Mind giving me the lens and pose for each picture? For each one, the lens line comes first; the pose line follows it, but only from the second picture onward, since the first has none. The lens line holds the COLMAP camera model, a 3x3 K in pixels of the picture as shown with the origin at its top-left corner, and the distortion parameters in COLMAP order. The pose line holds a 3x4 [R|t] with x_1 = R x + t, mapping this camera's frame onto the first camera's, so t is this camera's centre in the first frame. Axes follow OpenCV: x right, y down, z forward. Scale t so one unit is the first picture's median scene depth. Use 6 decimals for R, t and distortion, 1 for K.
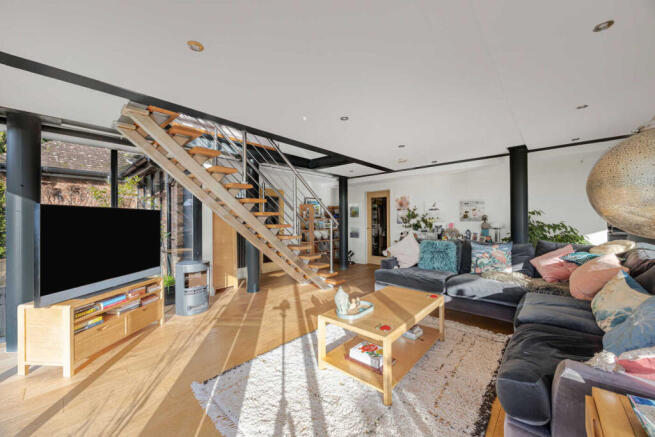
lens RADIAL K [[250.9, 0, 326.9], [0, 250.9, 220.2], [0, 0, 1]] dist [0.001766, 0.000166]
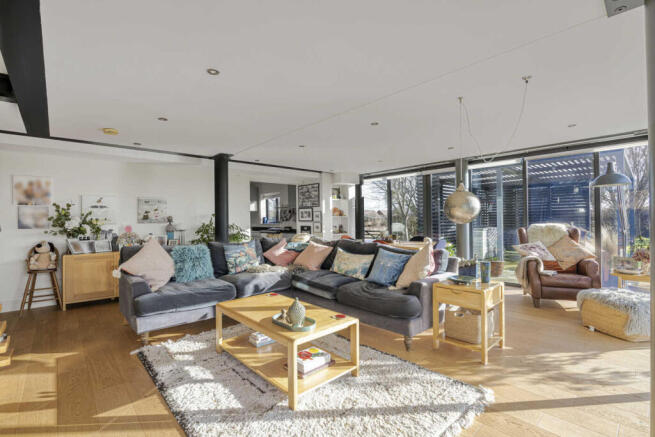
lens RADIAL K [[311.1, 0, 329.1], [0, 311.1, 219.2], [0, 0, 1]] dist [0.001744, 0.000240]
pose [[0.097666, 0.007320, 0.995192, -0.422575], [0.007160, 0.999942, -0.008057, 0.003317], [-0.995194, 0.007912, 0.097607, 0.324922]]
